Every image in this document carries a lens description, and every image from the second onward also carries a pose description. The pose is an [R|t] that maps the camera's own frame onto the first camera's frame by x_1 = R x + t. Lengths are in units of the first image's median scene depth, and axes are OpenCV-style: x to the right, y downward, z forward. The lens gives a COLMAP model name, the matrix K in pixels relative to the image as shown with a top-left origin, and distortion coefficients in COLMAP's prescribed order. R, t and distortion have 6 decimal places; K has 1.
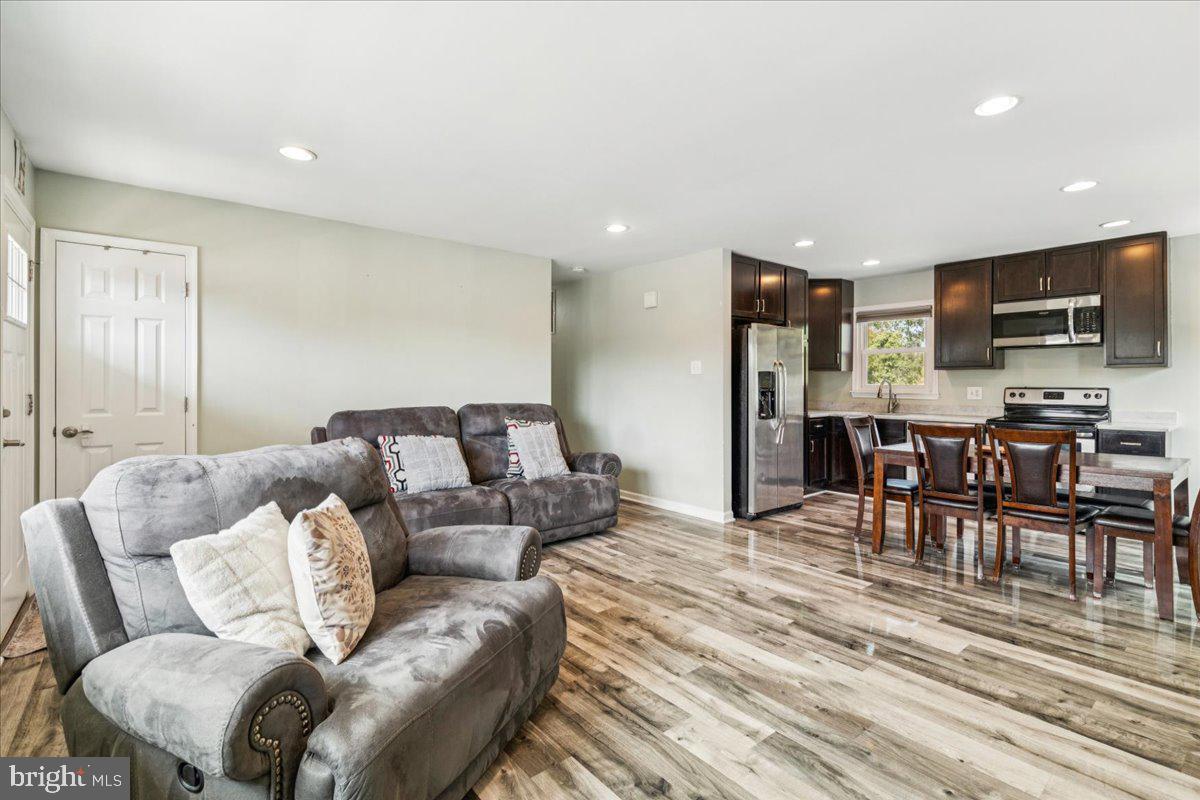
lens RADIAL K [[553.4, 0, 594.0], [0, 553.4, 393.1], [0, 0, 1]] dist [-0.005590, 0.000057]
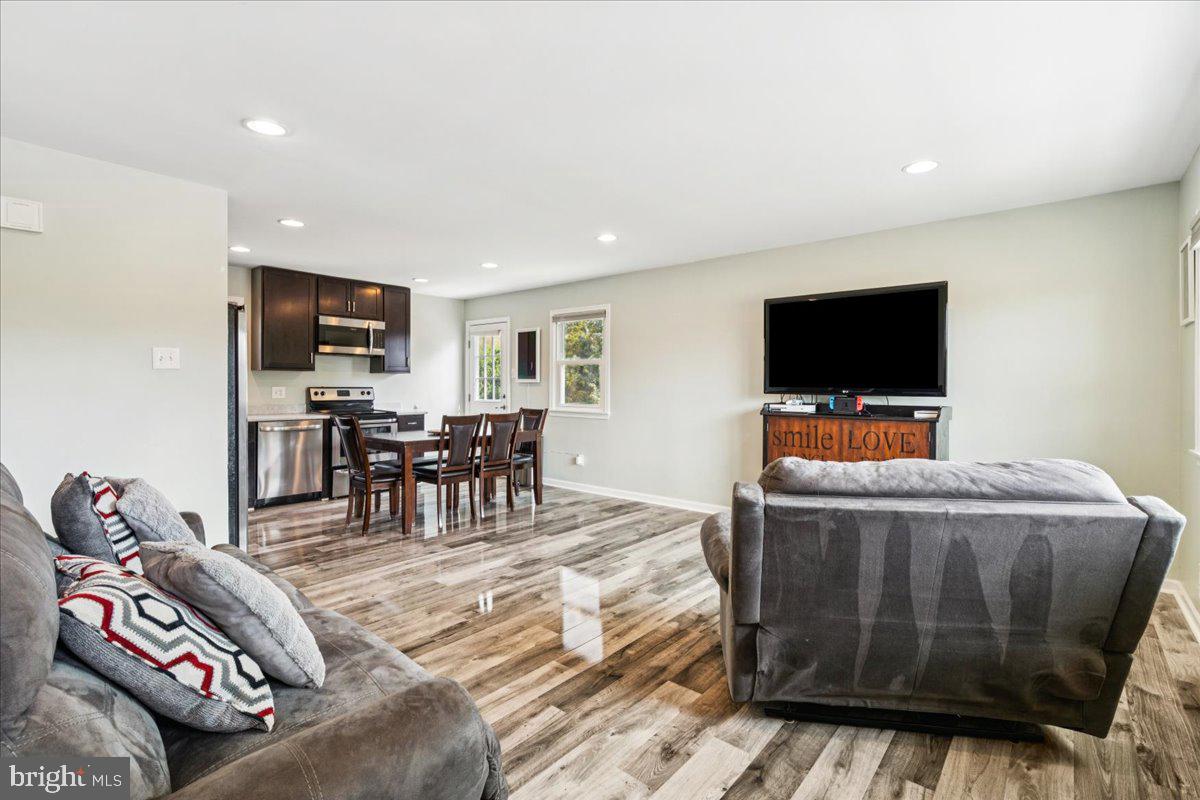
lens RADIAL K [[553.4, 0, 594.0], [0, 553.4, 389.6], [0, 0, 1]] dist [-0.005590, 0.000057]
pose [[-0.175083, -0.008816, 0.984514, -0.822962], [0.012306, 0.999862, 0.011142, -0.017245], [-0.984477, 0.014066, -0.174950, 1.000095]]
